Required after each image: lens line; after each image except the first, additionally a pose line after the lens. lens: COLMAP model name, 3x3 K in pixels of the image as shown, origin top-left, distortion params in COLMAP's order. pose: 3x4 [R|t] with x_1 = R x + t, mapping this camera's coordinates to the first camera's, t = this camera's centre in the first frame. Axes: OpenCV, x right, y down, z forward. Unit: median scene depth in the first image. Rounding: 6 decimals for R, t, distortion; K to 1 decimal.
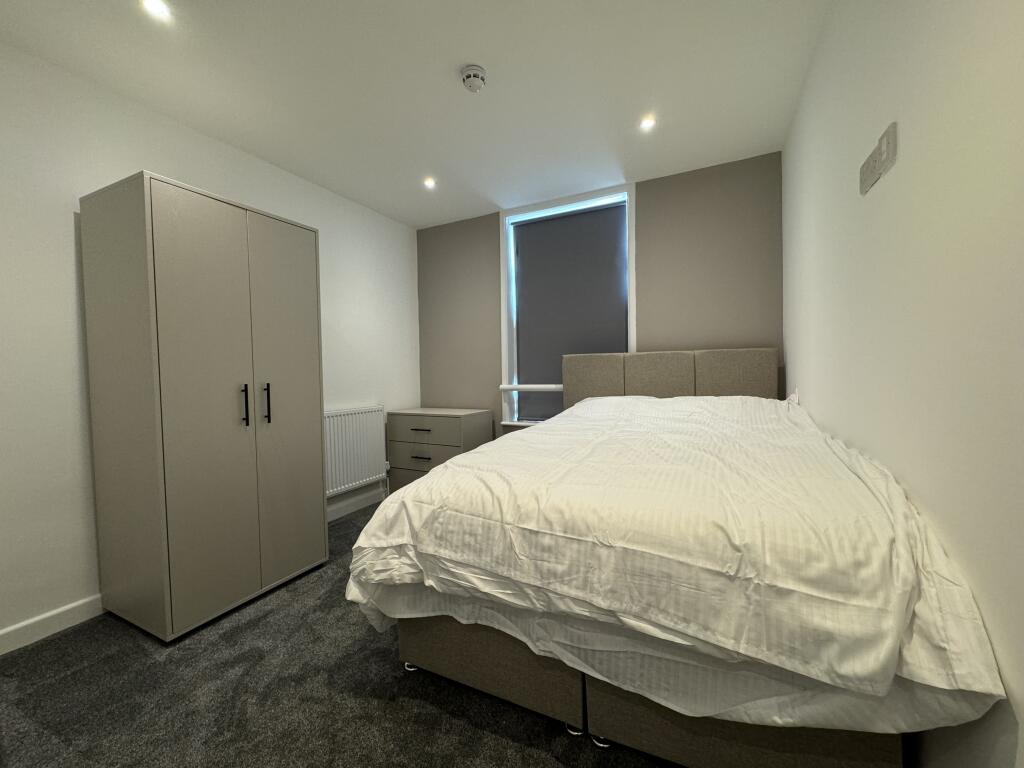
lens RADIAL K [[410.2, 0, 513.0], [0, 410.2, 383.5], [0, 0, 1]] dist [-0.001212, 0.000352]
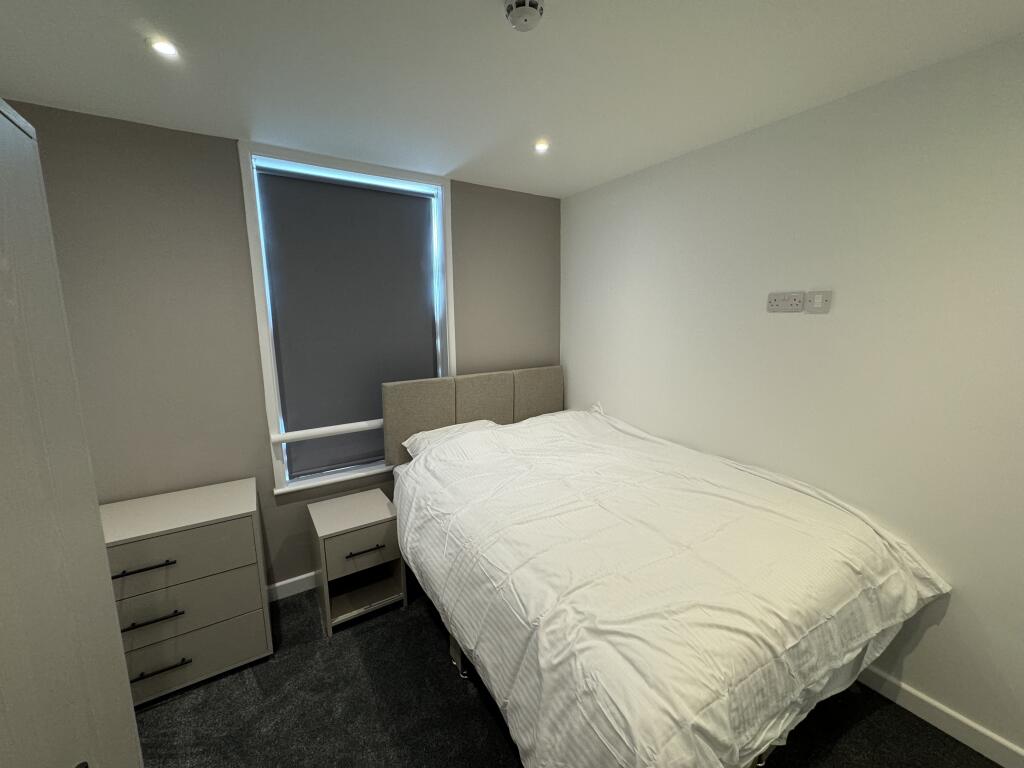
lens RADIAL K [[410.4, 0, 513.5], [0, 410.4, 383.6], [0, 0, 1]] dist [-0.000496, 0.000159]
pose [[0.510081, -0.130832, 0.850118, -0.472181], [0.027105, 0.990318, 0.136146, -0.195114], [-0.859699, -0.046403, 0.508689, 0.470831]]
